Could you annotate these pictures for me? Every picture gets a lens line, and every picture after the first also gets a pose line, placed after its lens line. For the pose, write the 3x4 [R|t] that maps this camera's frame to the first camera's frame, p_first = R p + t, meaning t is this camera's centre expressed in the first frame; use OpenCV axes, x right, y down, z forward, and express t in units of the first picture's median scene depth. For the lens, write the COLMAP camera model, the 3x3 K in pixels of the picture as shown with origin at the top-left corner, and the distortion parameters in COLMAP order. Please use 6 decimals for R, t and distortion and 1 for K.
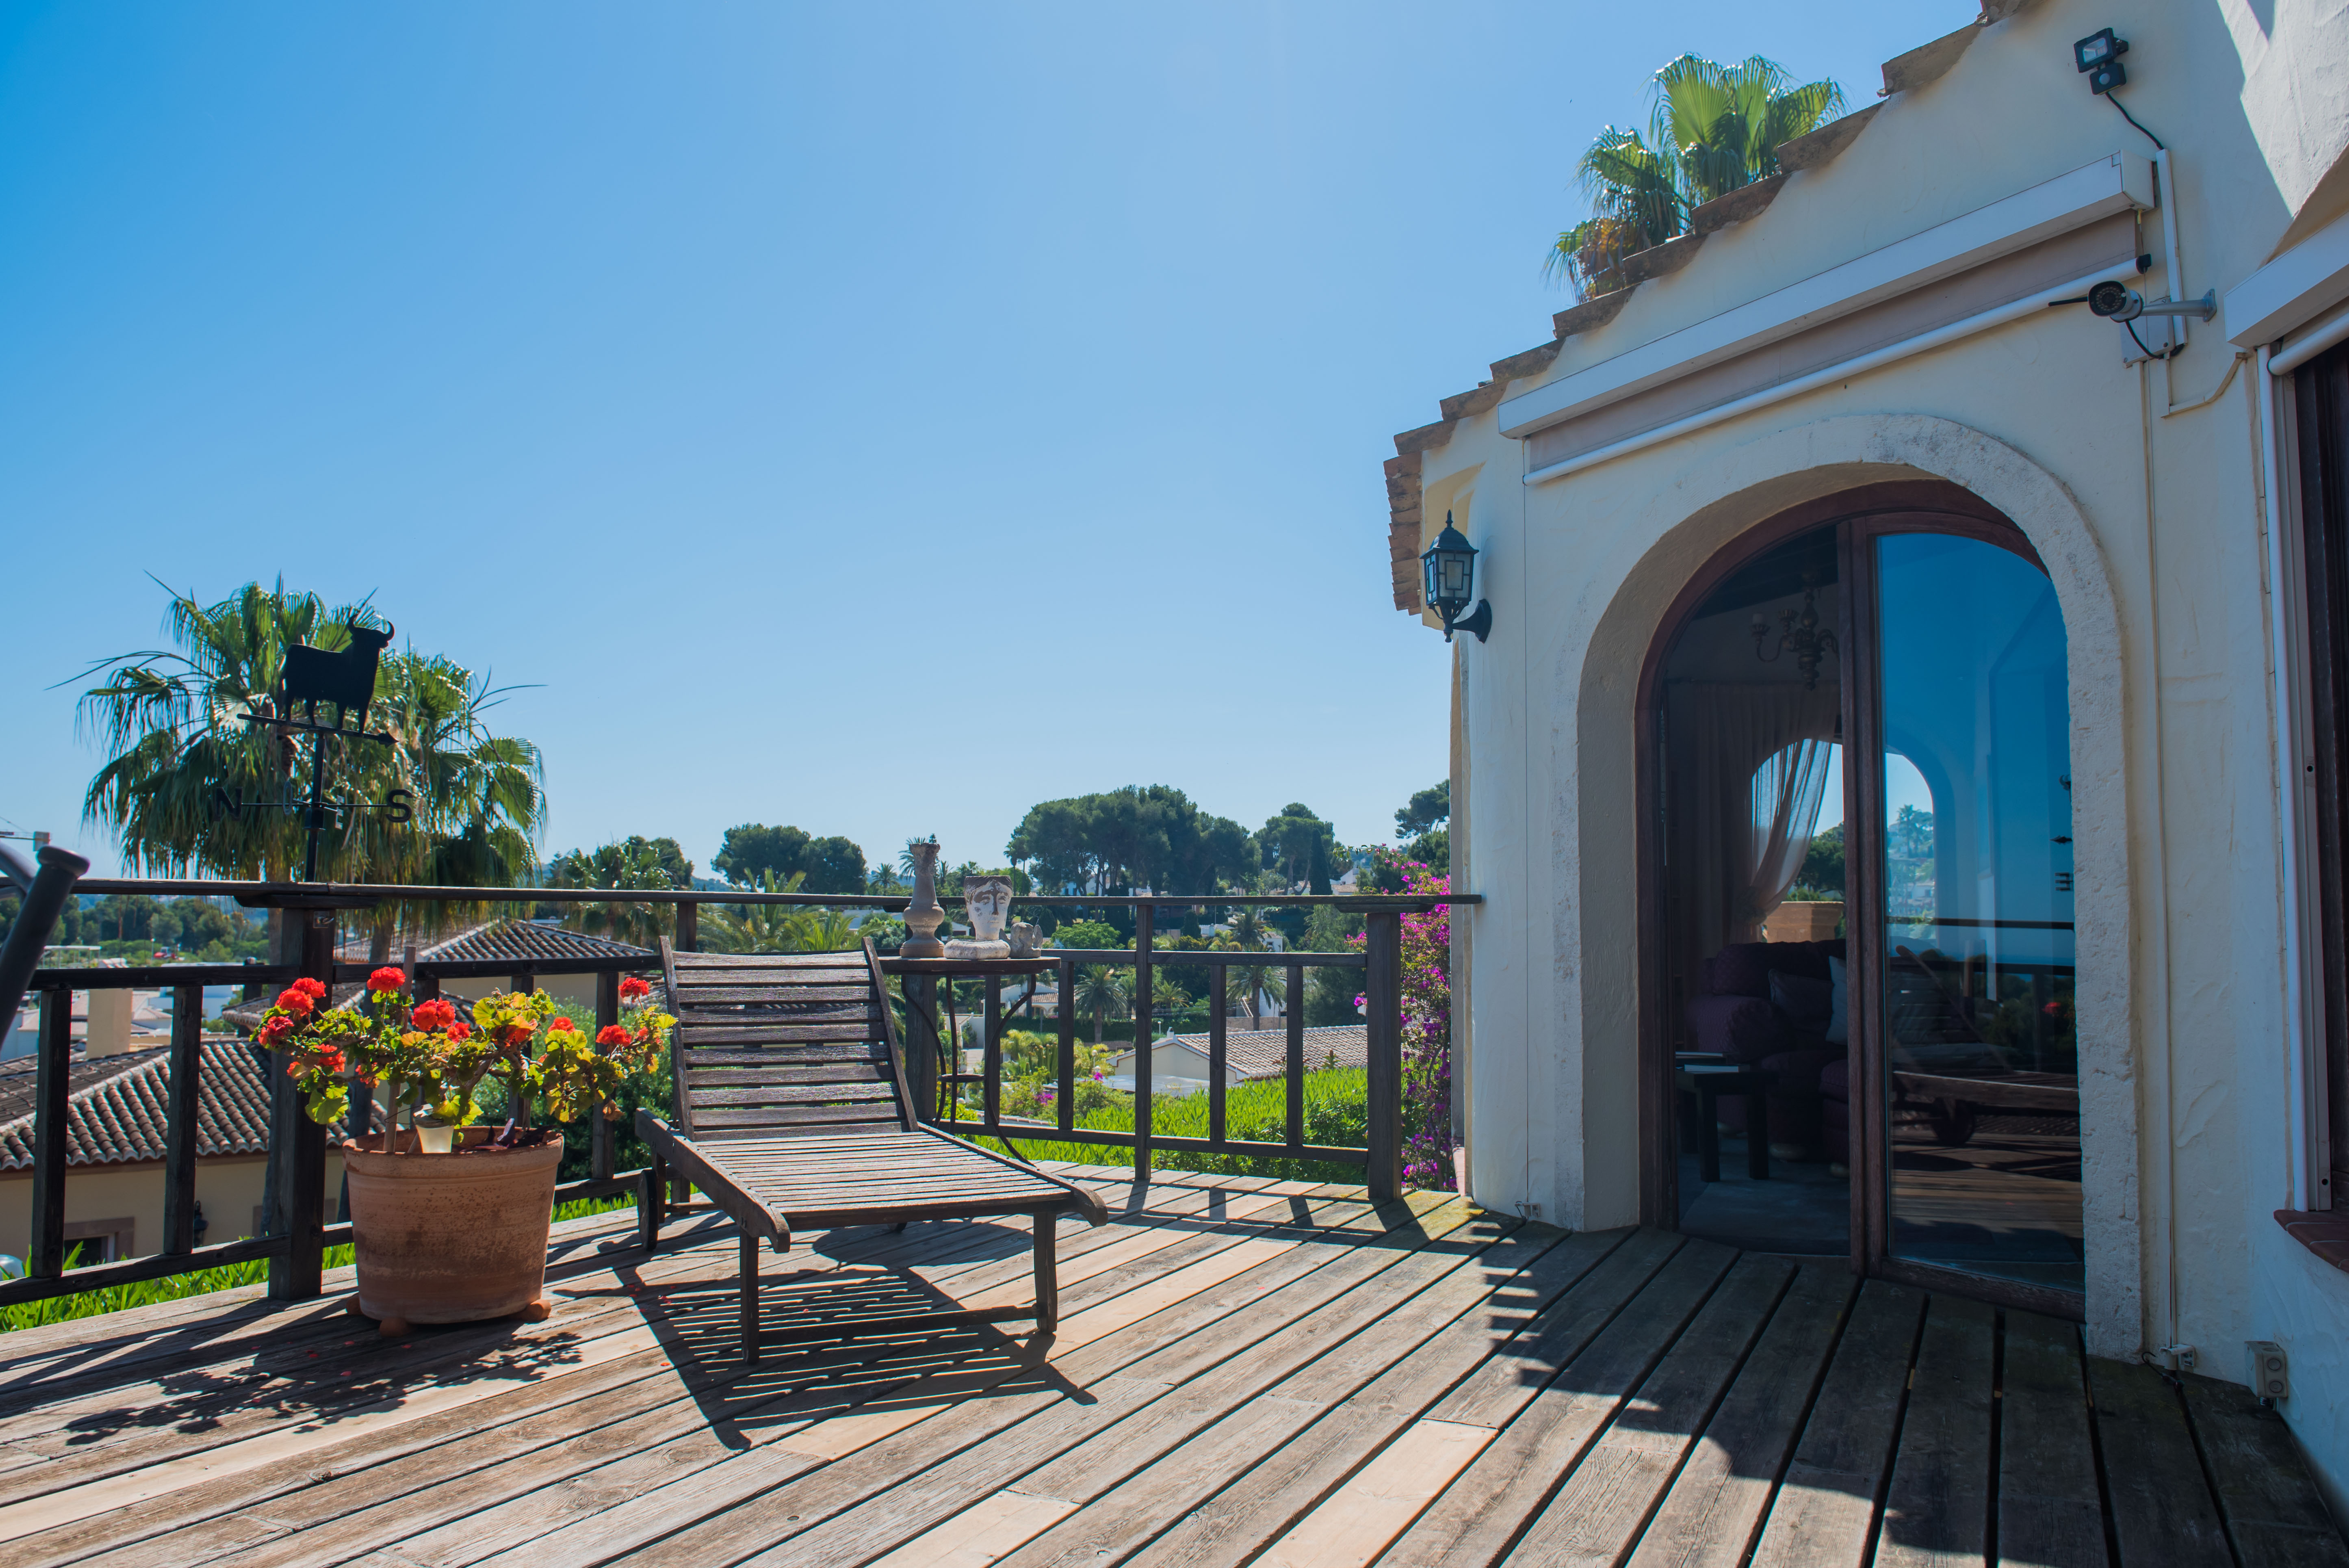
lens RADIAL K [[1634.6, 0, 1174.5], [0, 1634.6, 784.0], [0, 0, 1]] dist [-0.040962, -0.005061]
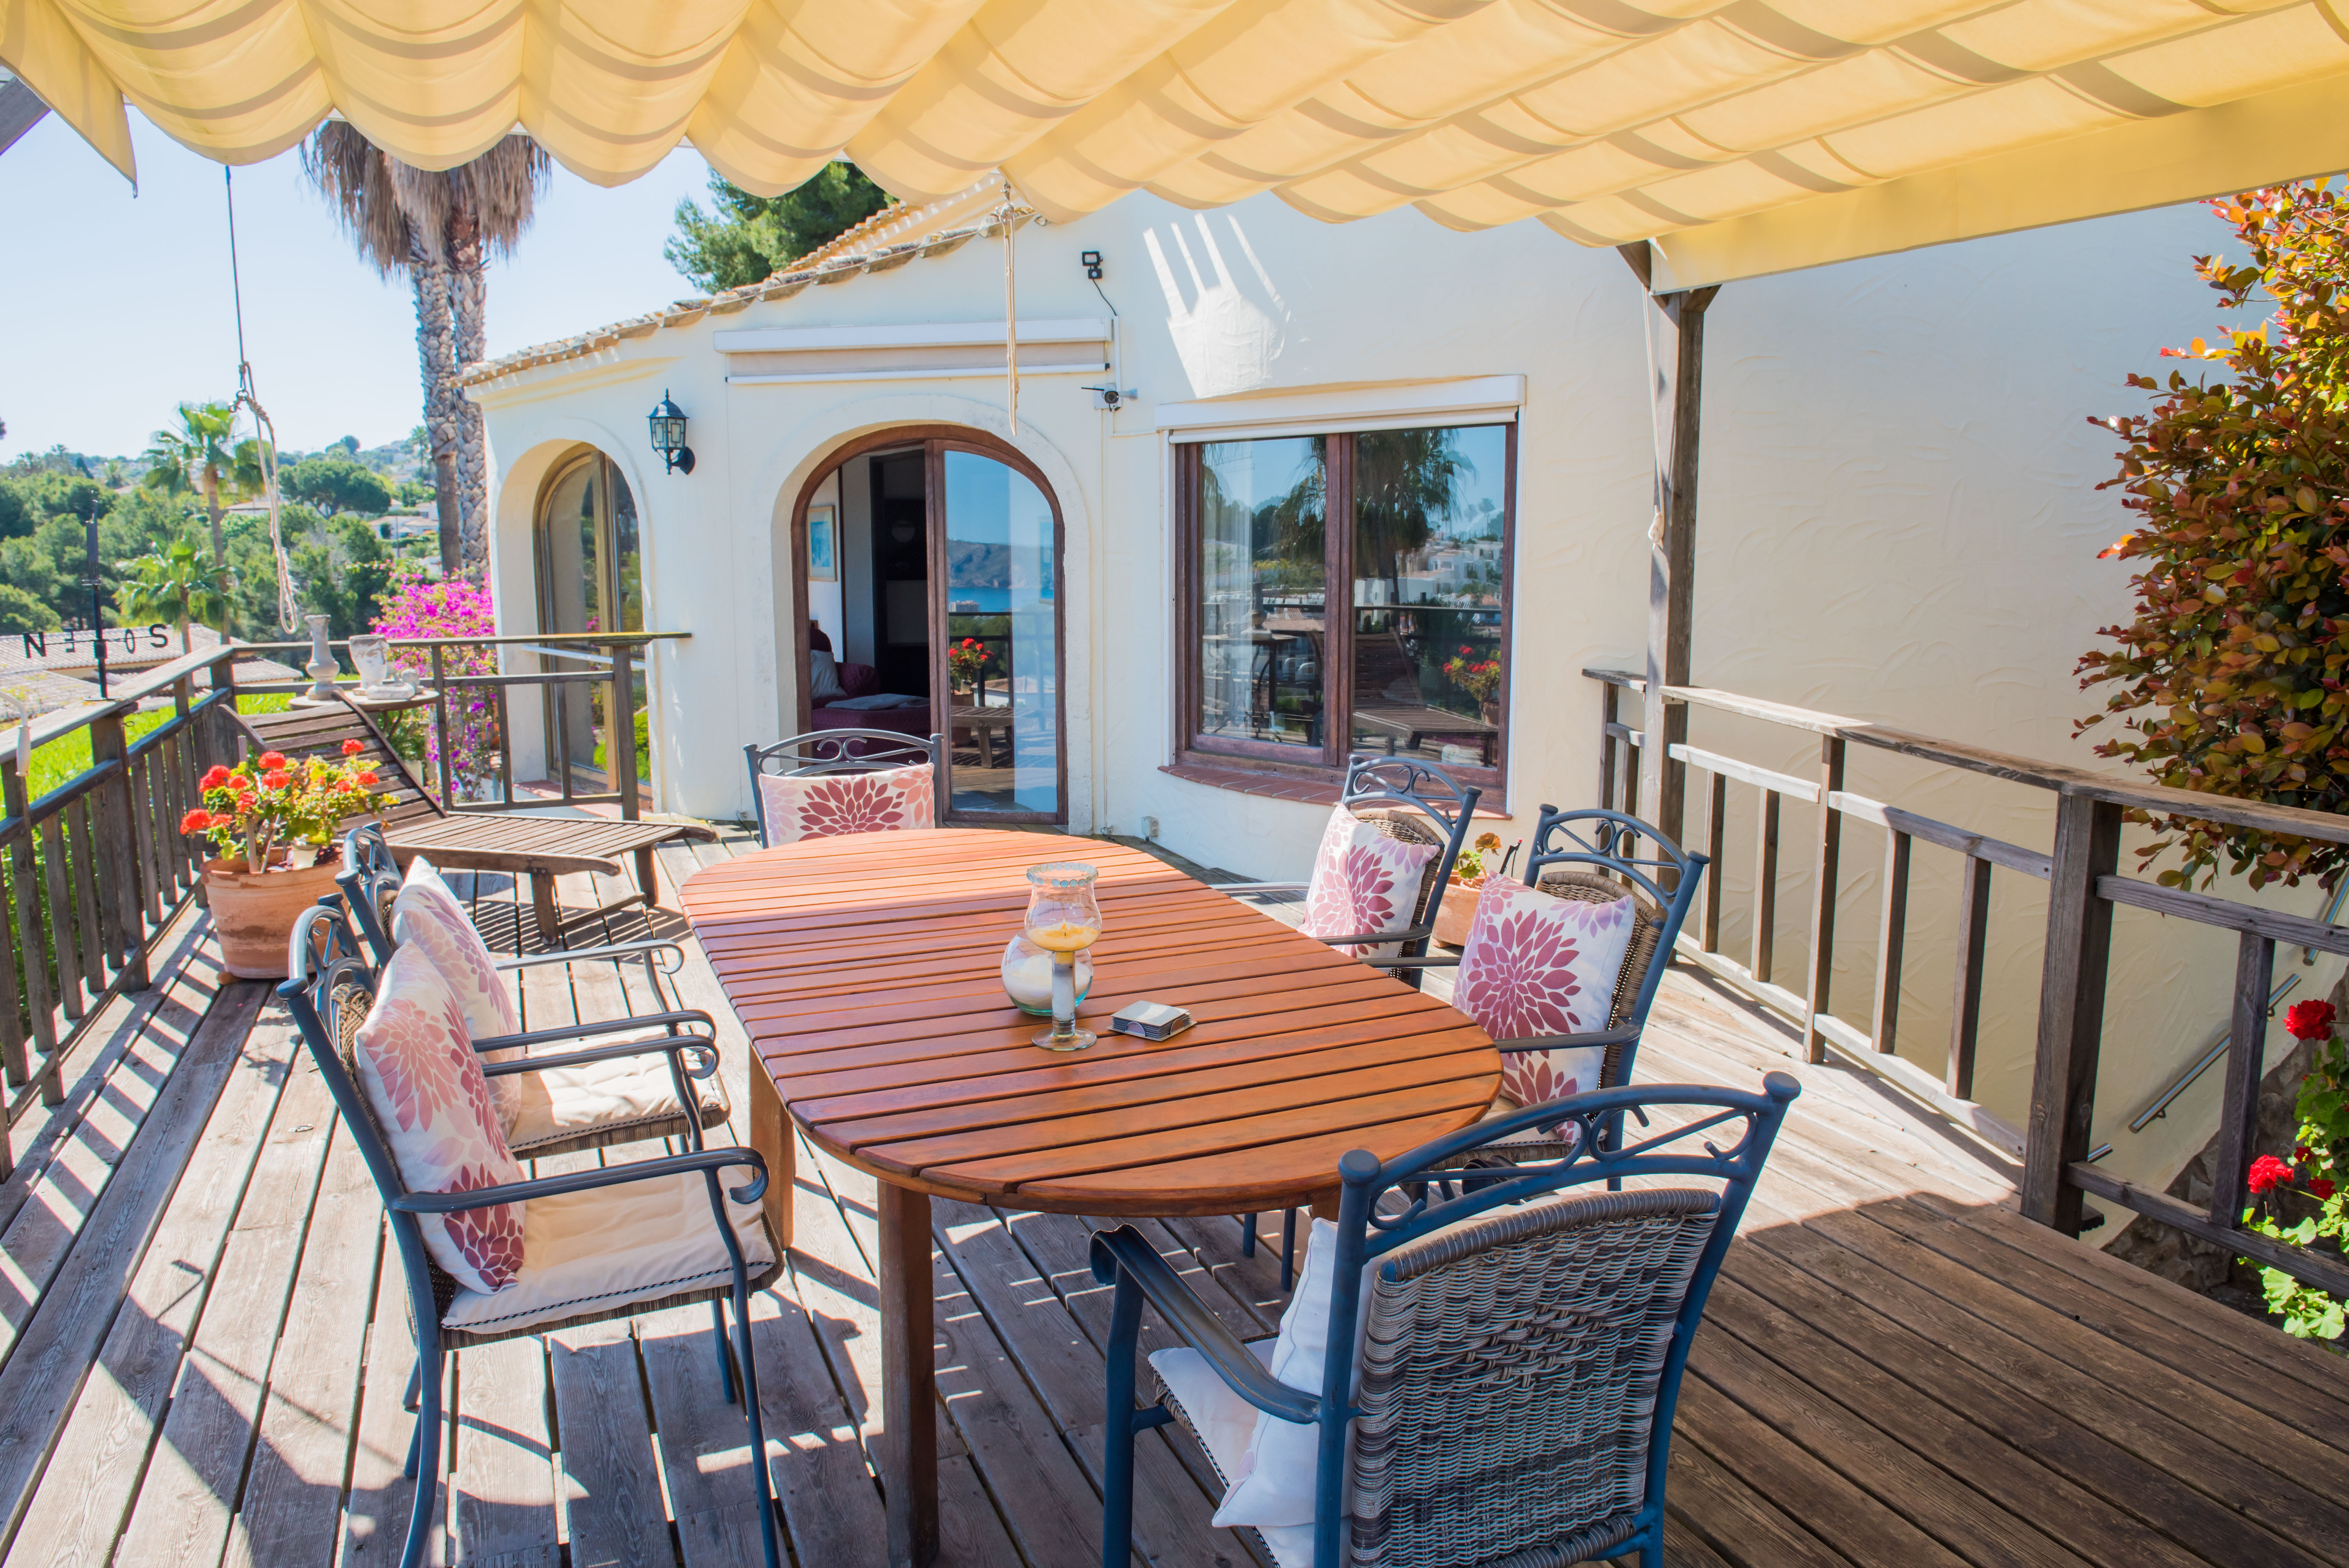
lens RADIAL K [[1634.6, 0, 1174.5], [0, 1634.6, 784.0], [0, 0, 1]] dist [-0.040962, -0.005061]
pose [[0.642629, -0.116926, 0.757203, -1.102998], [-0.060151, 0.977537, 0.201999, -0.211082], [-0.763813, -0.175357, 0.621160, -0.587552]]
